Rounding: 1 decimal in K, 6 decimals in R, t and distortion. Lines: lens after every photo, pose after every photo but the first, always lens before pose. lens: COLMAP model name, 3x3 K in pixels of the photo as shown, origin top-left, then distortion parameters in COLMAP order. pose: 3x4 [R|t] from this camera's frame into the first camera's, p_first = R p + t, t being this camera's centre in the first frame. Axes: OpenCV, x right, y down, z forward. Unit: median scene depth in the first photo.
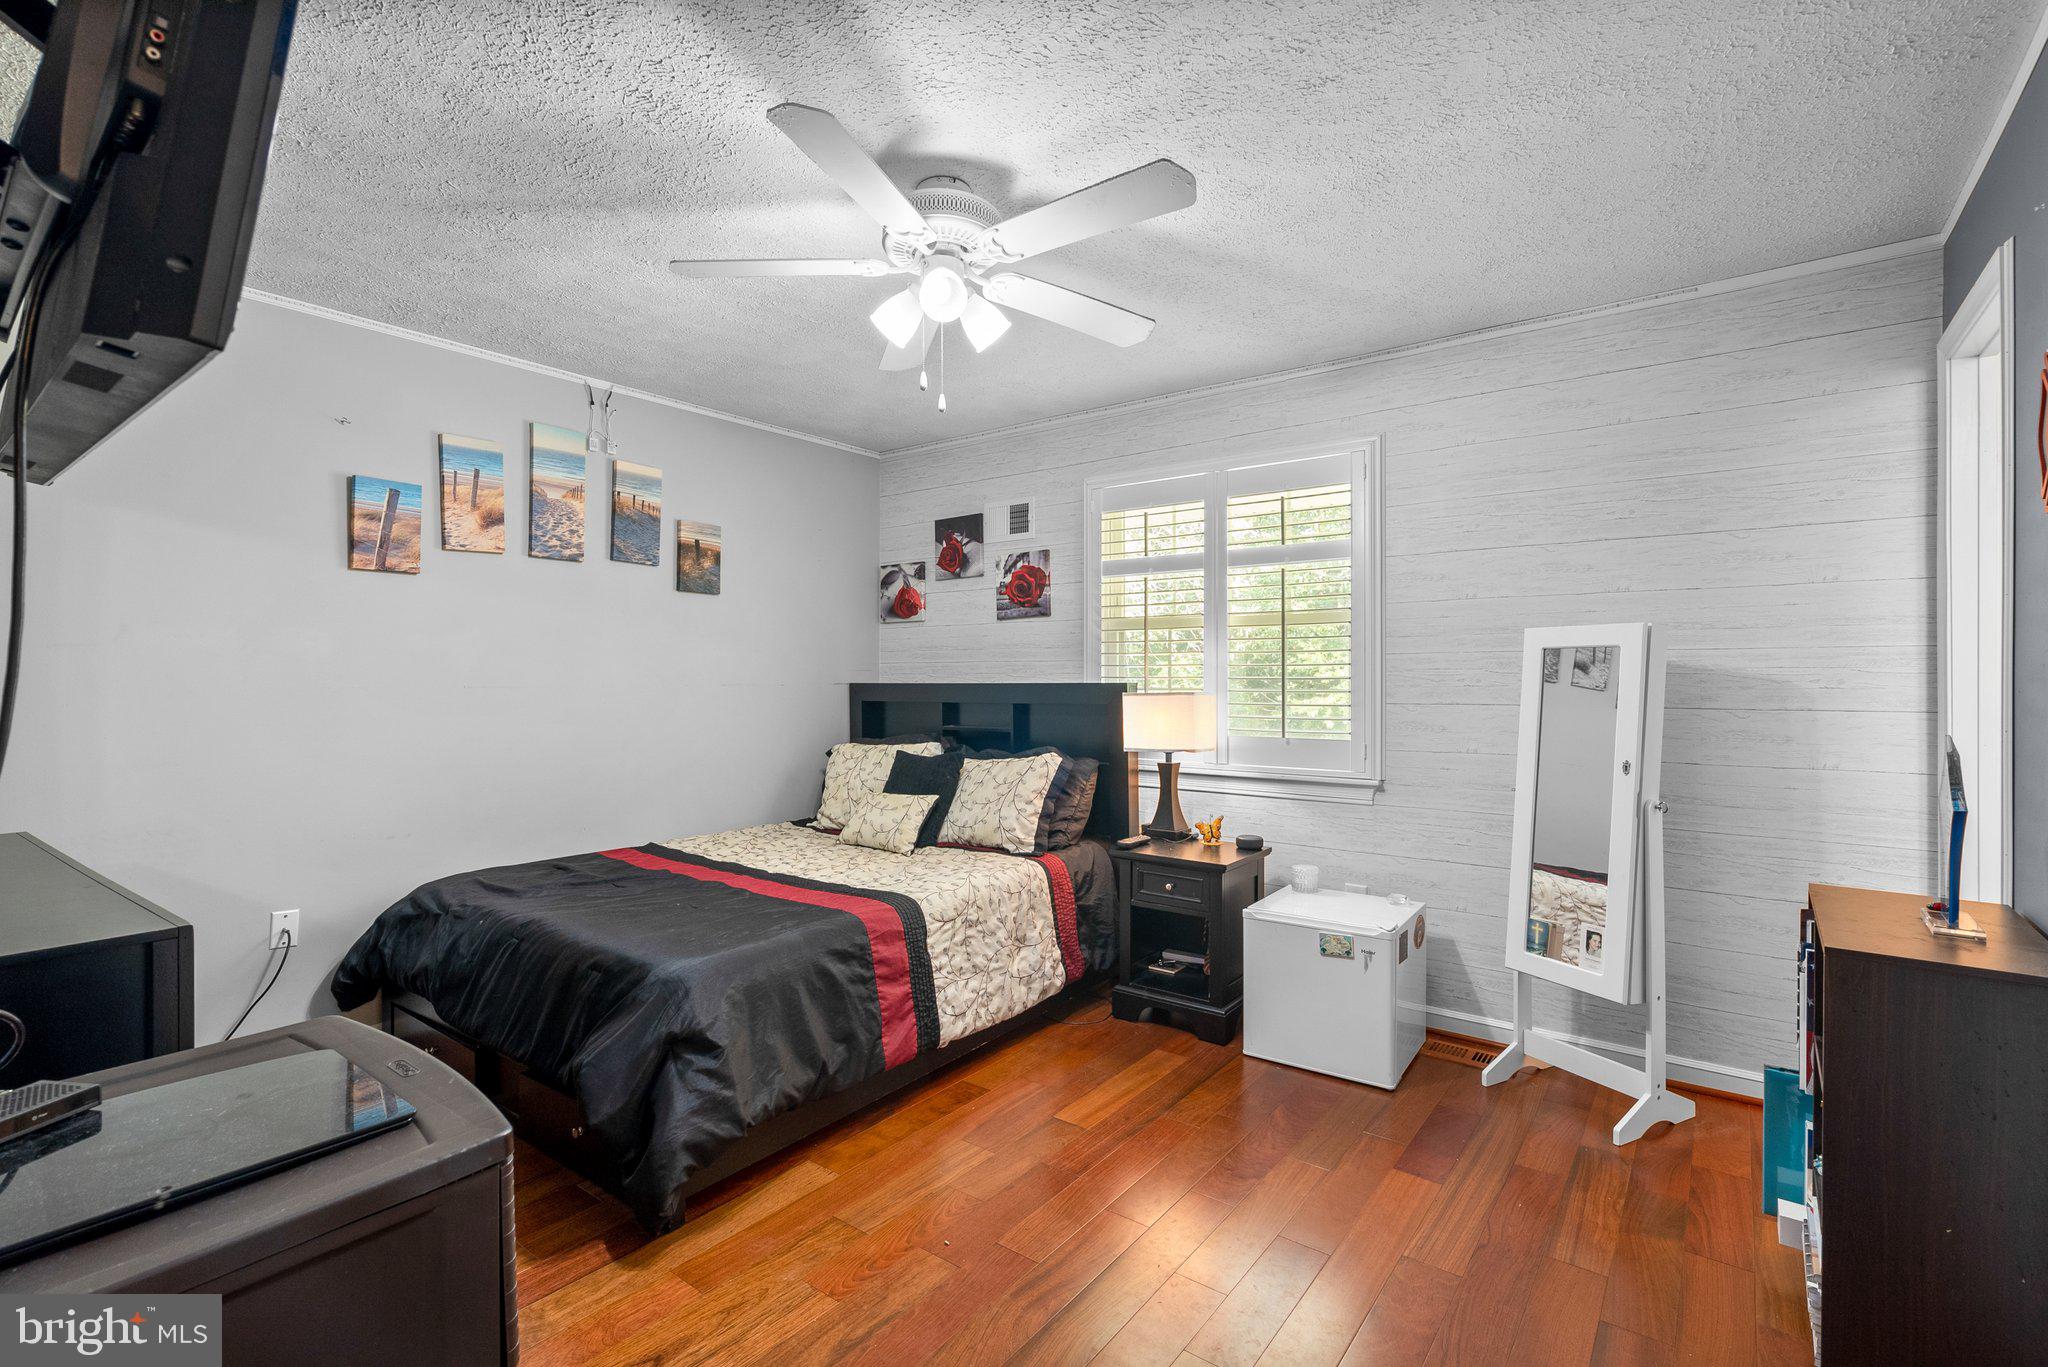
lens RADIAL K [[938.2, 0, 1018.2], [0, 938.2, 669.0], [0, 0, 1]] dist [-0.001156, 0.000243]
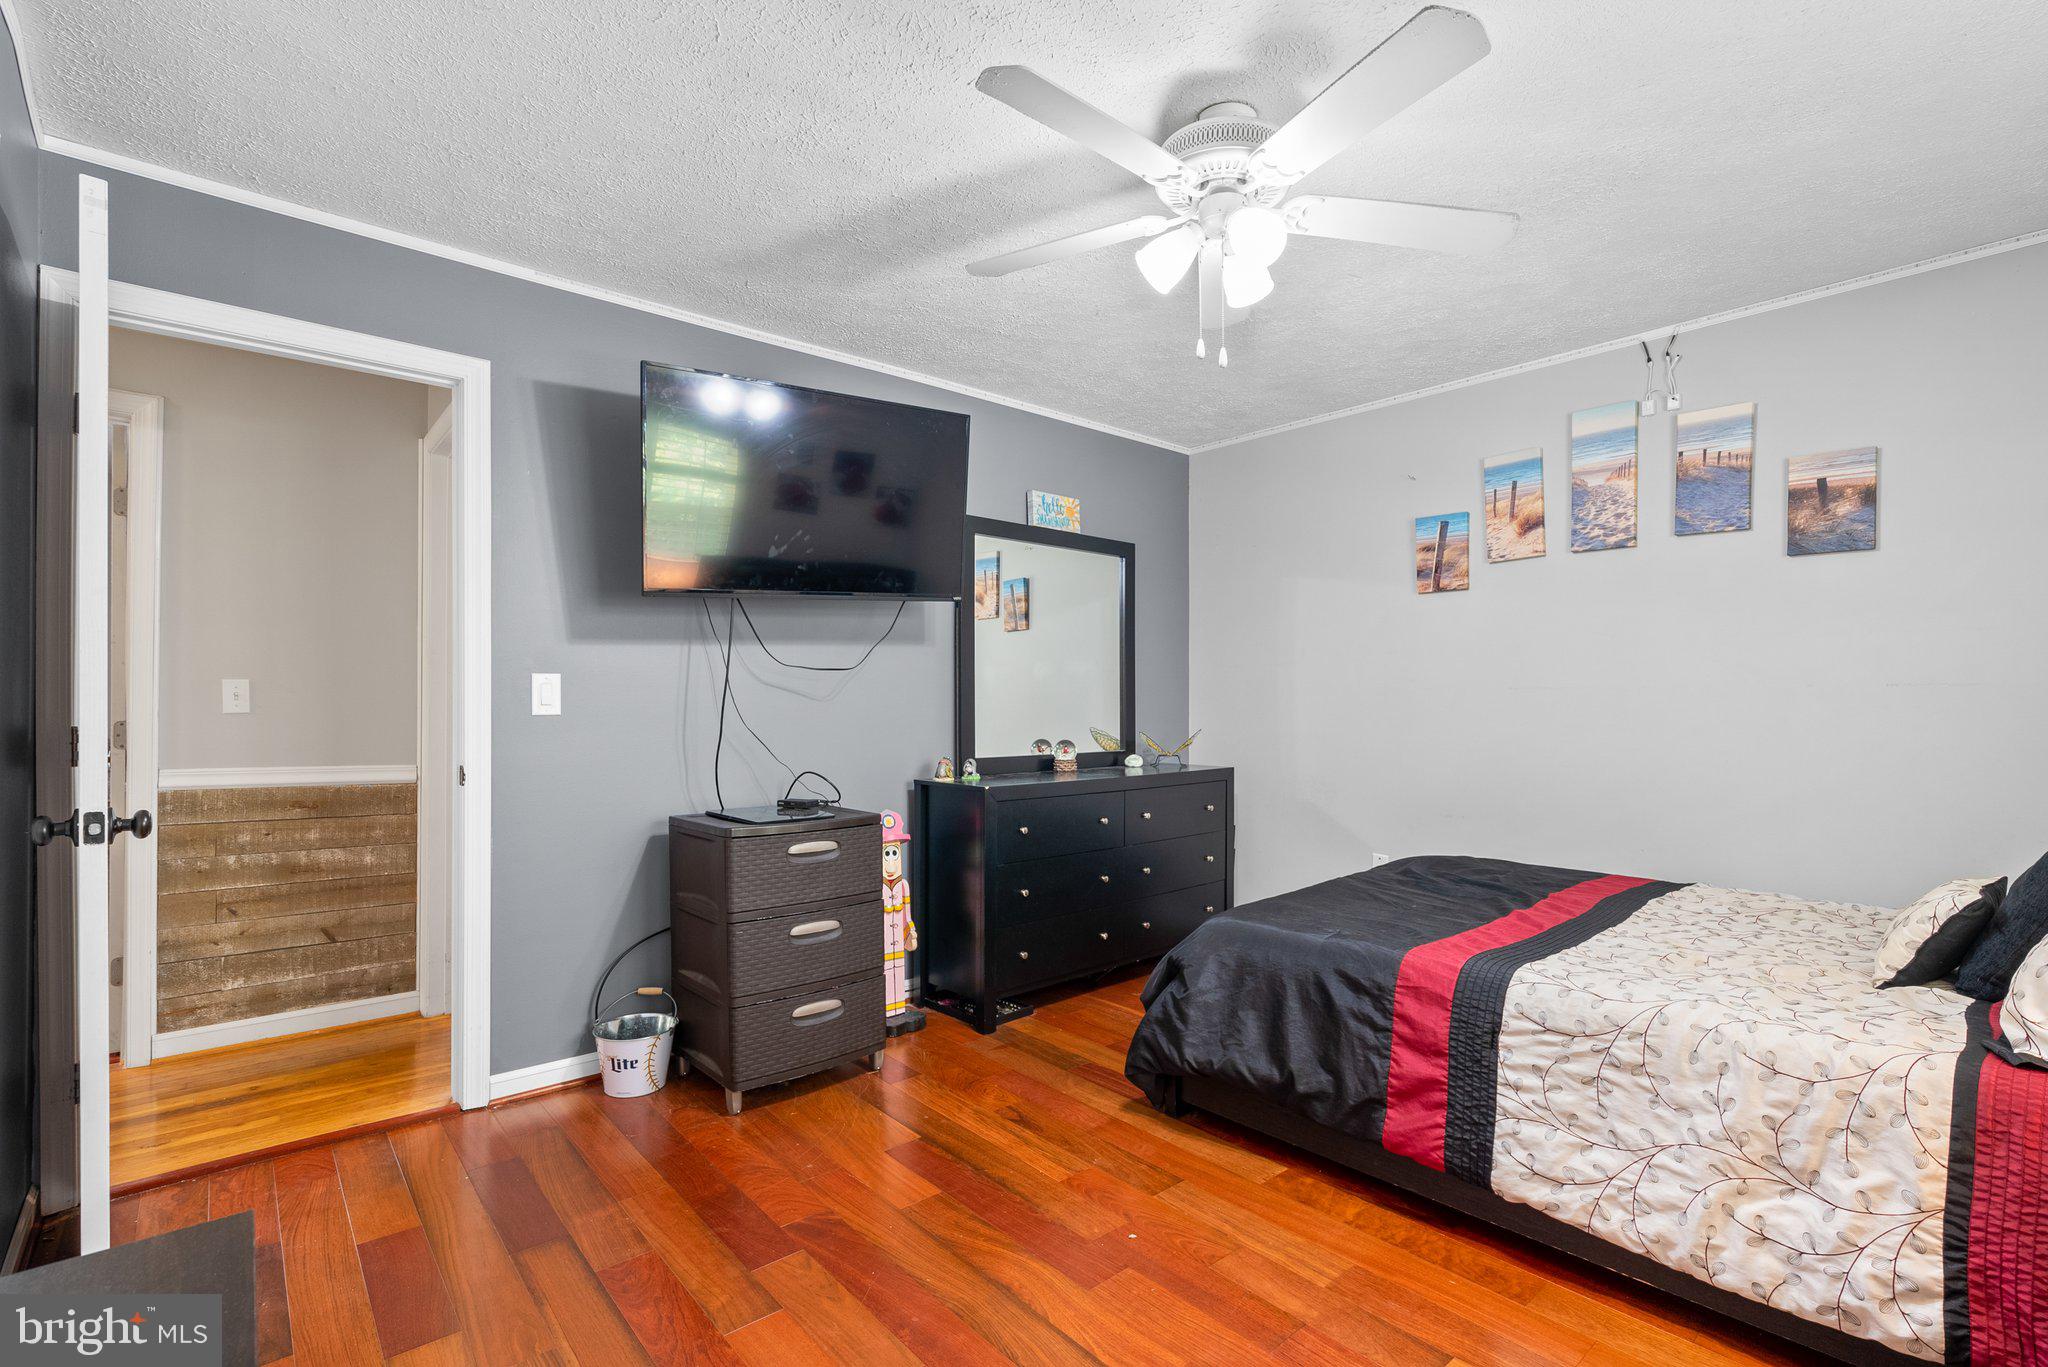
lens RADIAL K [[930.5, 0, 1018.1], [0, 930.5, 696.7], [0, 0, 1]] dist [-0.000912, 0.000396]
pose [[-0.203310, -0.006063, -0.979096, 0.574928], [0.004517, 0.999964, -0.007130, 0.034610], [0.979104, -0.005873, -0.203275, 0.691423]]
